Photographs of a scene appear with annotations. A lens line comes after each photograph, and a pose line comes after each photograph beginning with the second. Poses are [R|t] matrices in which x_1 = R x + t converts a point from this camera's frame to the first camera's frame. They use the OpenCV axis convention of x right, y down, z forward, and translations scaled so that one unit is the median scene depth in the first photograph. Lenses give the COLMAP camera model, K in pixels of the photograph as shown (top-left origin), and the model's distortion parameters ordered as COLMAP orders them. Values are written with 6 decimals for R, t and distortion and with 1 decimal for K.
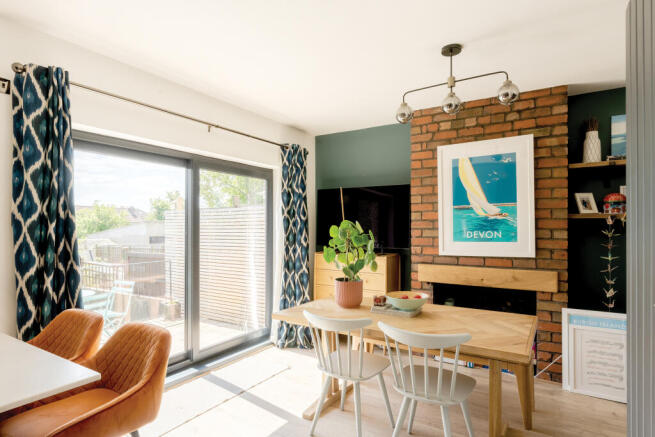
lens RADIAL K [[365.7, 0, 327.5], [0, 365.7, 218.5], [0, 0, 1]] dist [-0.002537, -0.000797]
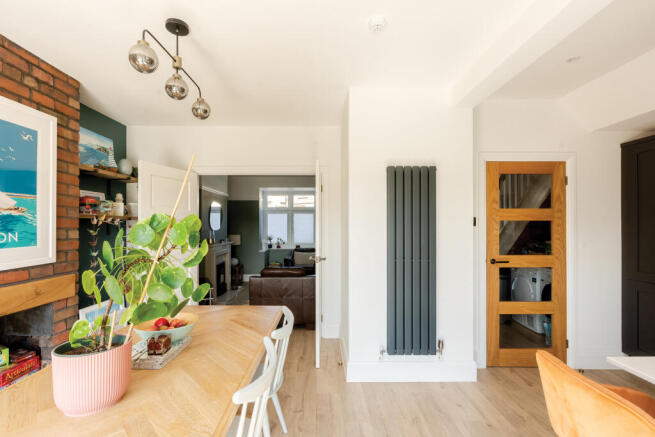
lens RADIAL K [[302.4, 0, 327.5], [0, 302.4, 218.5], [0, 0, 1]] dist [-0.001046, 0.000396]
pose [[-0.550416, 0.028167, 0.834415, -0.361765], [-0.002009, 0.999383, -0.035062, 0.027703], [-0.834888, -0.020975, -0.550020, 0.835812]]
